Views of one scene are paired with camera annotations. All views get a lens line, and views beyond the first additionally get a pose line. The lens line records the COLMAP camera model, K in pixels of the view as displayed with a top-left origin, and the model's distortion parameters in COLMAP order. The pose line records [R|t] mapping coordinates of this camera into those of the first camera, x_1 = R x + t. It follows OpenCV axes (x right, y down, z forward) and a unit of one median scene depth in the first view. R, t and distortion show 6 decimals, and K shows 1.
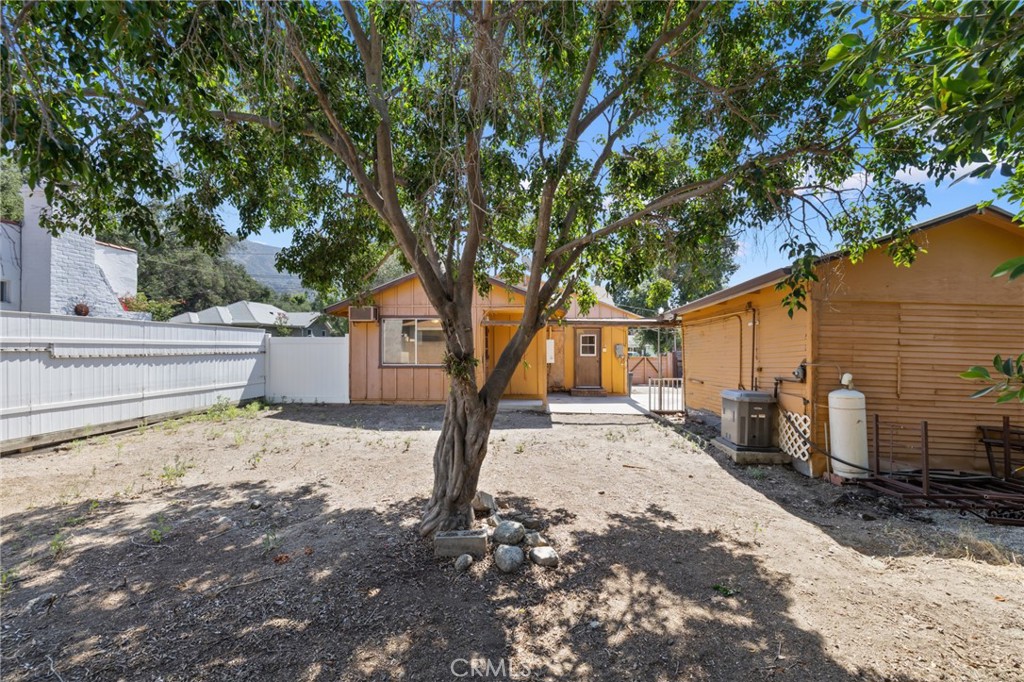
lens RADIAL K [[431.6, 0, 513.3], [0, 431.6, 343.9], [0, 0, 1]] dist [0.000855, -0.000589]
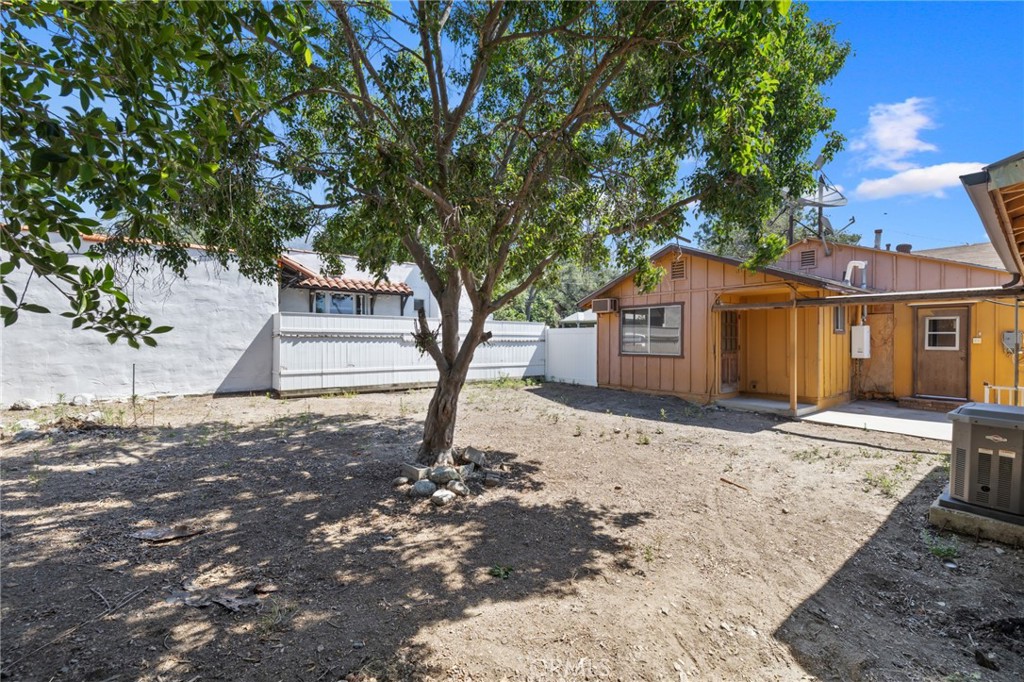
lens RADIAL K [[431.6, 0, 511.2], [0, 431.6, 341.6], [0, 0, 1]] dist [0.000855, -0.000589]
pose [[0.647456, 0.003889, -0.762093, 0.697665], [0.002309, 0.999972, 0.007065, 0.026211], [0.762099, -0.006334, 0.647429, 0.218837]]
